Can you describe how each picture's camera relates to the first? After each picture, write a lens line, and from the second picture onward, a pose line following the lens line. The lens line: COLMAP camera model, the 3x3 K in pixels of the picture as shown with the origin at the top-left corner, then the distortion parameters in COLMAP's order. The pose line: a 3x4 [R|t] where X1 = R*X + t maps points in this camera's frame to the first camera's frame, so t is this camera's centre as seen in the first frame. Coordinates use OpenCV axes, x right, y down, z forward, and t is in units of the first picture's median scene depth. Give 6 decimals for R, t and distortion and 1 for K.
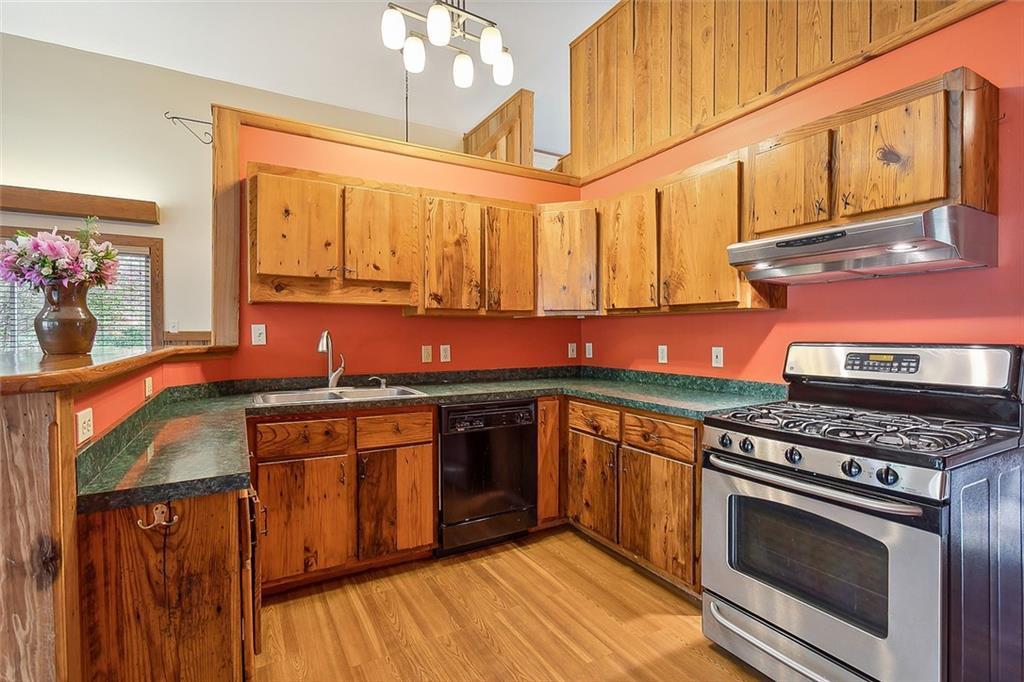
lens RADIAL K [[492.0, 0, 503.4], [0, 492.0, 337.6], [0, 0, 1]] dist [-0.002041, 0.001822]
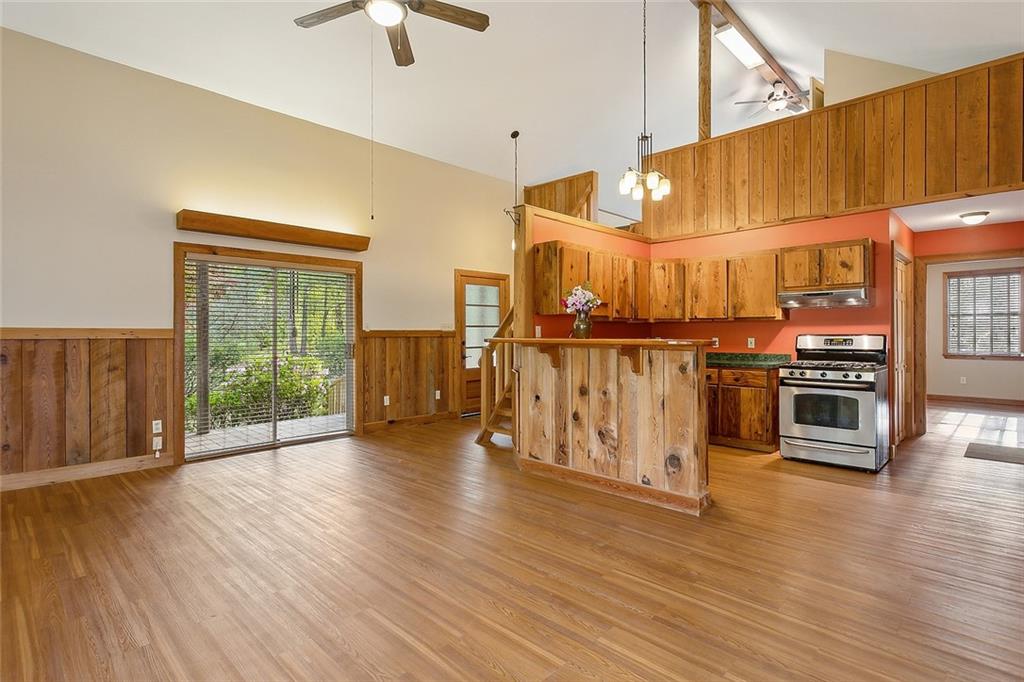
lens RADIAL K [[492.0, 0, 519.8], [0, 492.0, 333.8], [0, 0, 1]] dist [-0.002041, 0.001822]
pose [[0.958876, -0.001144, 0.283824, -1.135505], [0.004011, 0.999947, -0.009519, 0.018891], [-0.283798, 0.010266, 0.958829, -0.723322]]
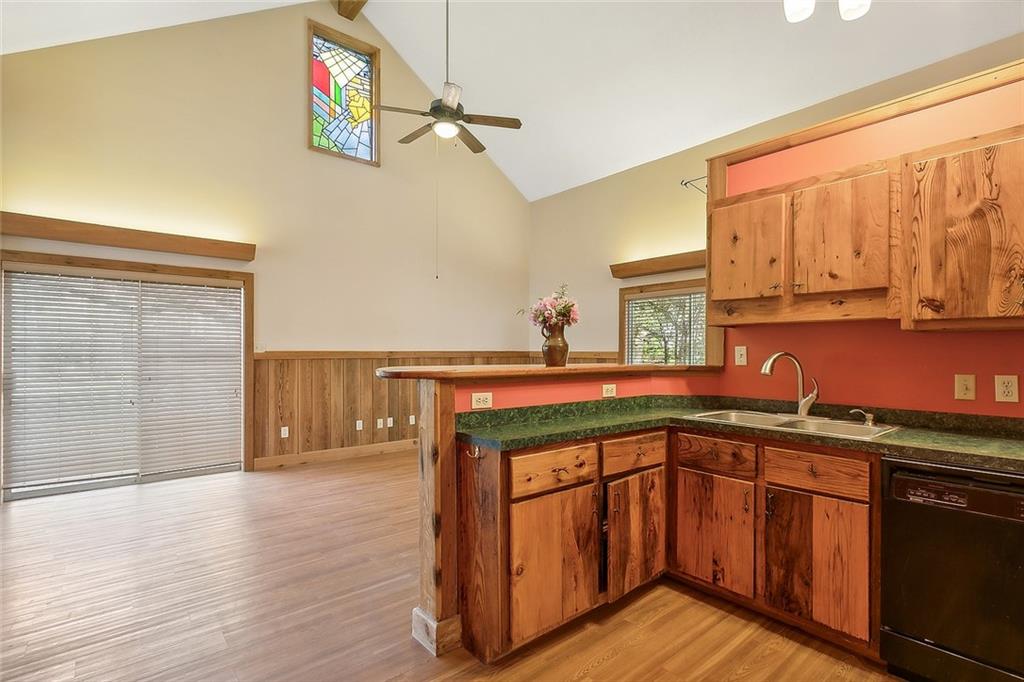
lens RADIAL K [[492.0, 0, 507.4], [0, 492.0, 350.2], [0, 0, 1]] dist [-0.002041, 0.001822]
pose [[0.173636, -0.002716, -0.984806, 0.496482], [-0.013384, 0.999897, -0.005117, -0.006043], [0.984719, 0.014069, 0.173581, 0.342497]]
